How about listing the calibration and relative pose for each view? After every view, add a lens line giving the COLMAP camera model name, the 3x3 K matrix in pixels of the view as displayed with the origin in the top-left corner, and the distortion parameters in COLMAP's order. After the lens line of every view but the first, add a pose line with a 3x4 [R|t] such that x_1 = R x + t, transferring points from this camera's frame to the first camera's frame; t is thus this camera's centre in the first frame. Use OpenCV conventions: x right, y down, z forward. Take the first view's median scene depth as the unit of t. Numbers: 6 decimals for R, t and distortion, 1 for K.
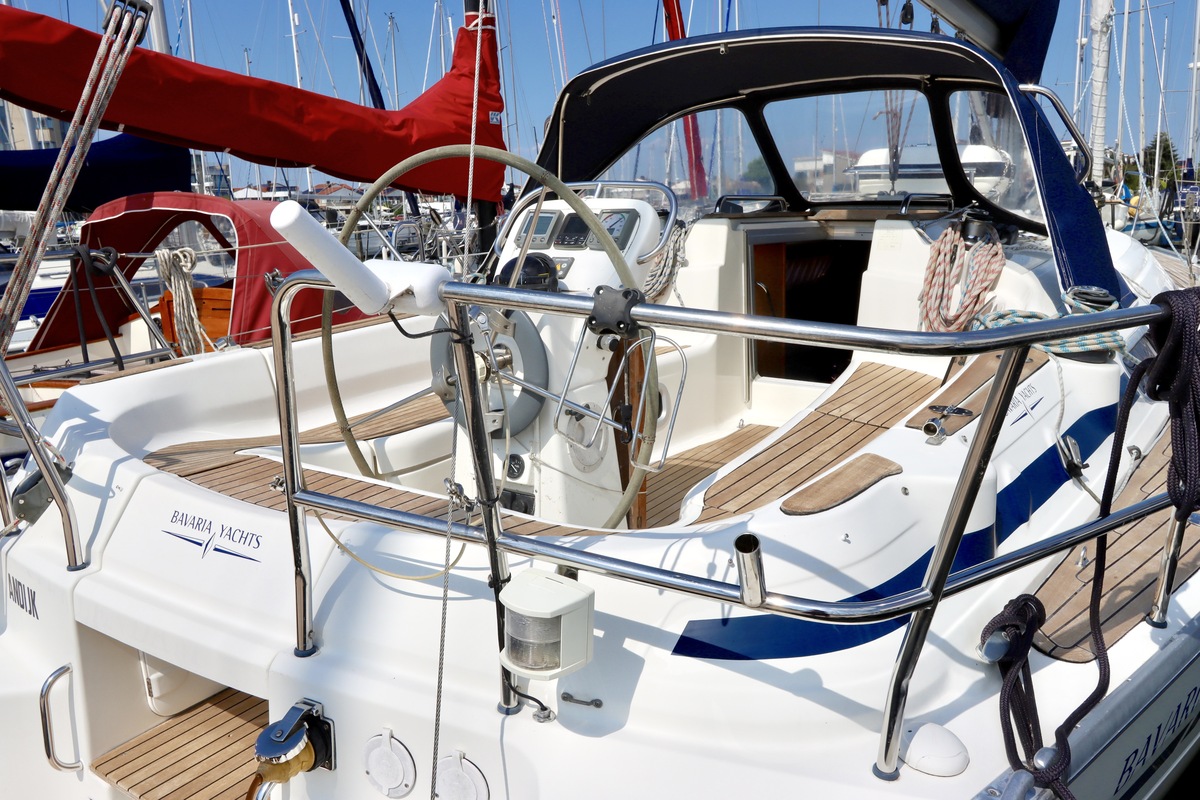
lens RADIAL K [[1002.6, 0, 598.1], [0, 1002.6, 392.5], [0, 0, 1]] dist [0.004472, 0.000325]
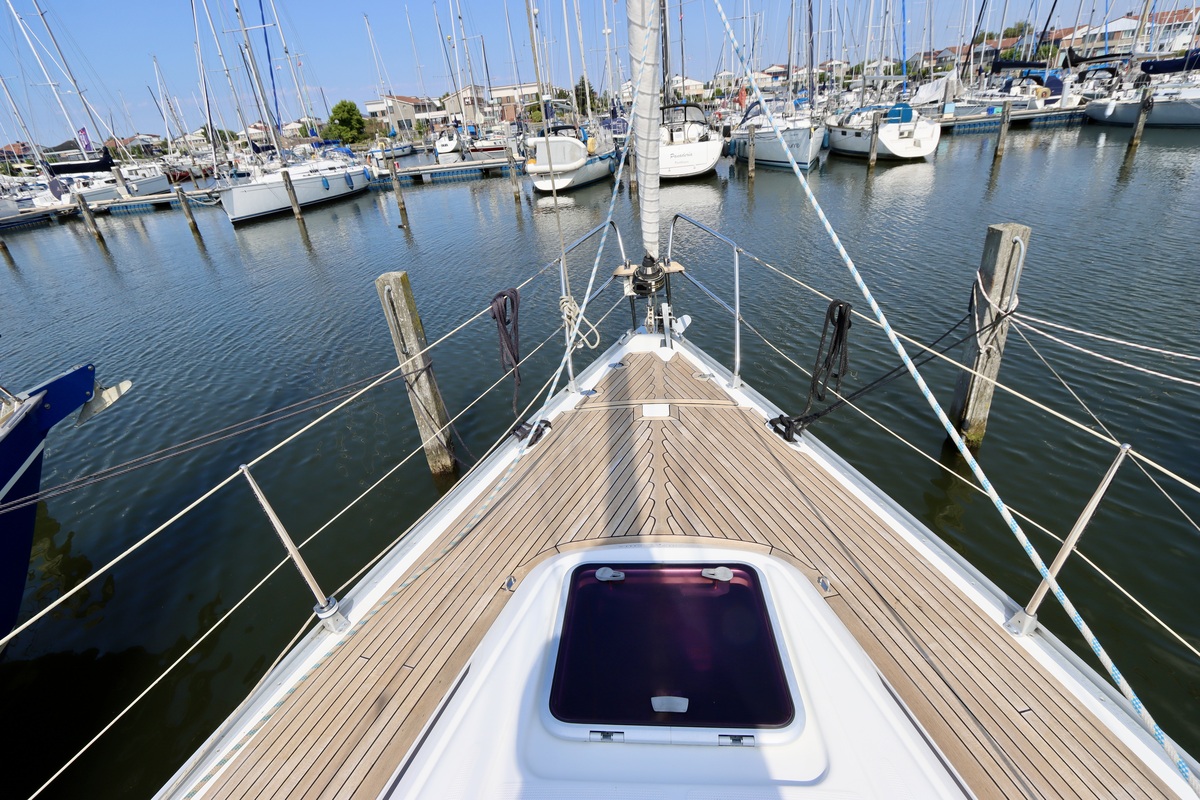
lens RADIAL K [[563.2, 0, 598.0], [0, 563.2, 392.4], [0, 0, 1]] dist [-0.017290, 0.001480]
pose [[0.862721, -0.268961, 0.428220, 0.424935], [0.150549, 0.945031, 0.290260, -0.318807], [-0.482750, -0.185946, 0.855790, 0.988294]]
